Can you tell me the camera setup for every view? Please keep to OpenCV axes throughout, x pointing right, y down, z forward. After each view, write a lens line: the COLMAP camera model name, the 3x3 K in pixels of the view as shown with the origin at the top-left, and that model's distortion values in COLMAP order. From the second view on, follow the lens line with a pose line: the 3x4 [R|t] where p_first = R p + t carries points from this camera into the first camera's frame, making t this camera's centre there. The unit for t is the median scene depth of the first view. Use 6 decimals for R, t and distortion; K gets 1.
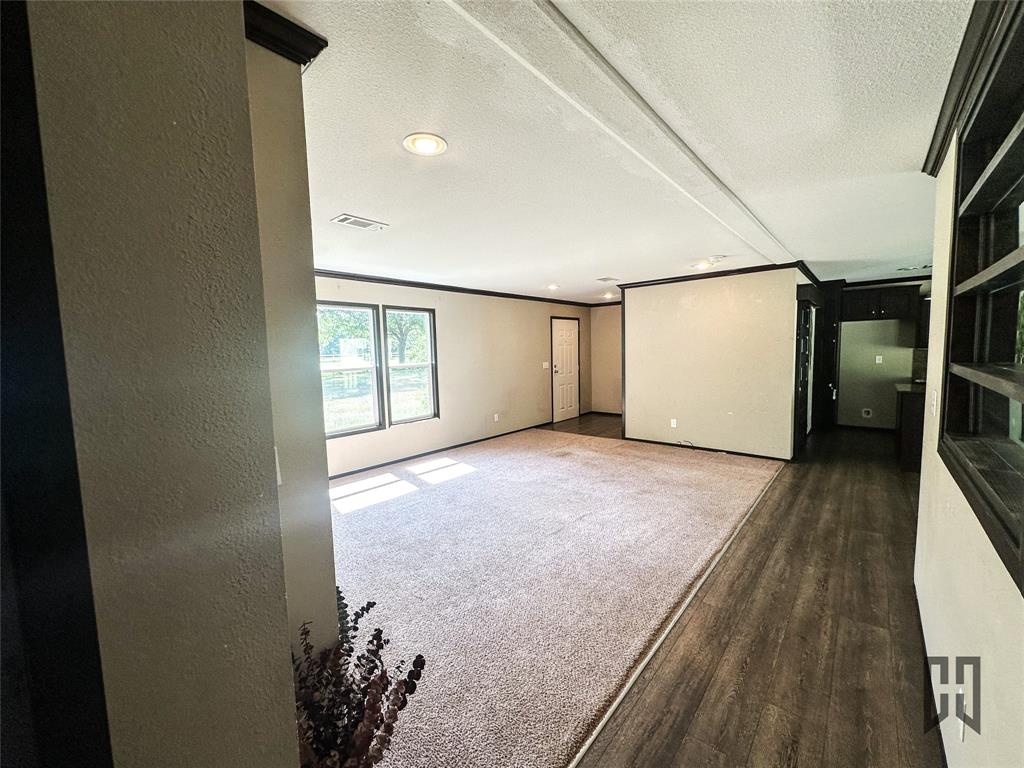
lens RADIAL K [[409.3, 0, 519.7], [0, 409.3, 383.2], [0, 0, 1]] dist [0.001922, 0.000258]
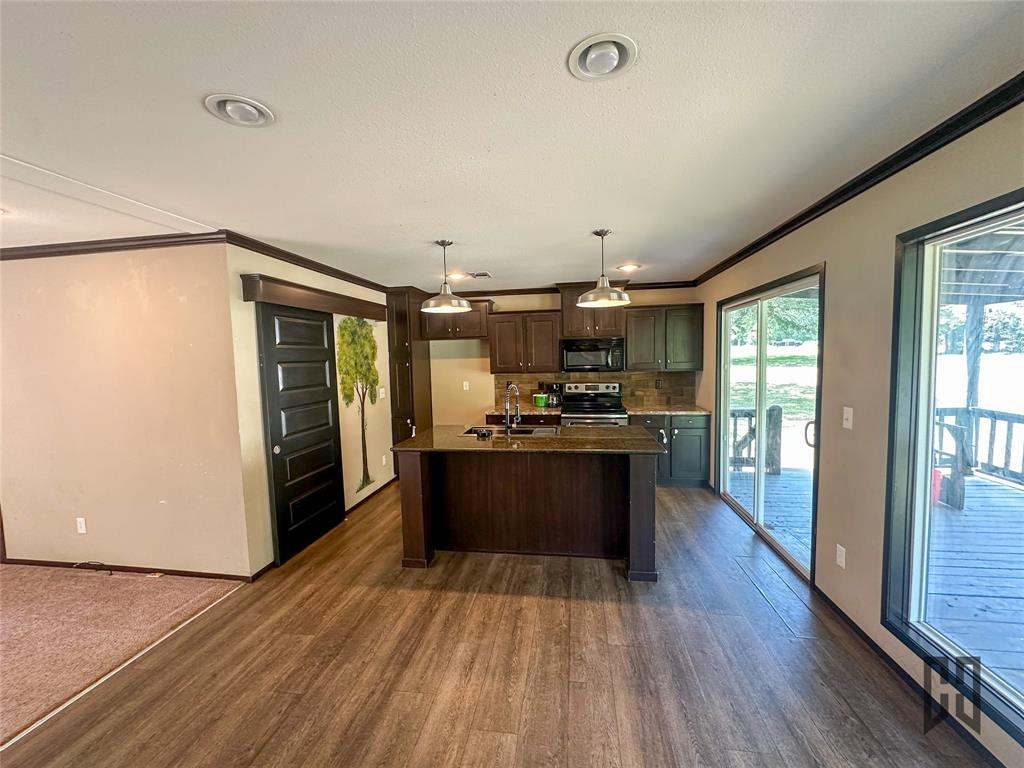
lens RADIAL K [[409.3, 0, 509.5], [0, 409.3, 386.4], [0, 0, 1]] dist [0.001922, 0.000258]
pose [[0.853477, -0.035800, 0.519899, 0.660056], [0.048571, 0.998760, -0.010962, -0.055094], [-0.518862, 0.034608, 0.854157, 0.299426]]
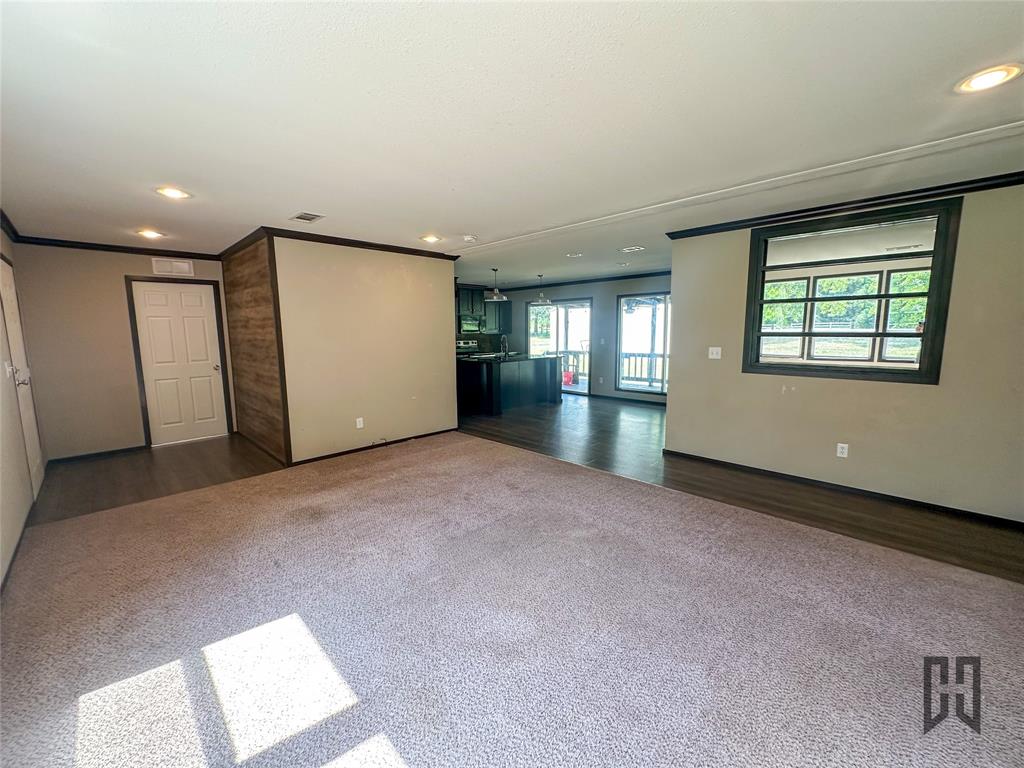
lens RADIAL K [[409.3, 0, 508.1], [0, 409.3, 382.6], [0, 0, 1]] dist [0.001922, 0.000258]
pose [[0.081690, -0.103192, 0.991301, -0.452197], [0.091654, 0.991189, 0.095628, -0.036925], [-0.992435, 0.083044, 0.090429, 0.719864]]
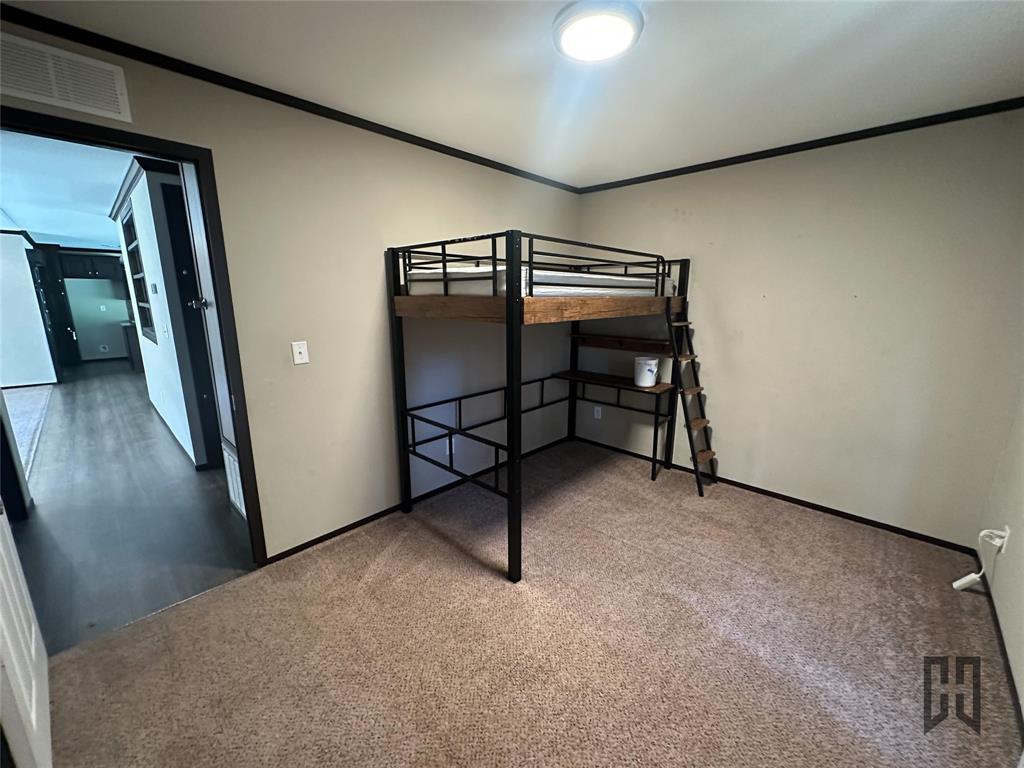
lens RADIAL K [[409.3, 0, 509.4], [0, 409.3, 382.8], [0, 0, 1]] dist [0.001922, 0.000258]
pose [[0.064764, -0.185302, 0.980545, -0.563824], [0.080445, 0.980380, 0.179957, 0.063841], [-0.994653, 0.067225, 0.078400, -0.586005]]
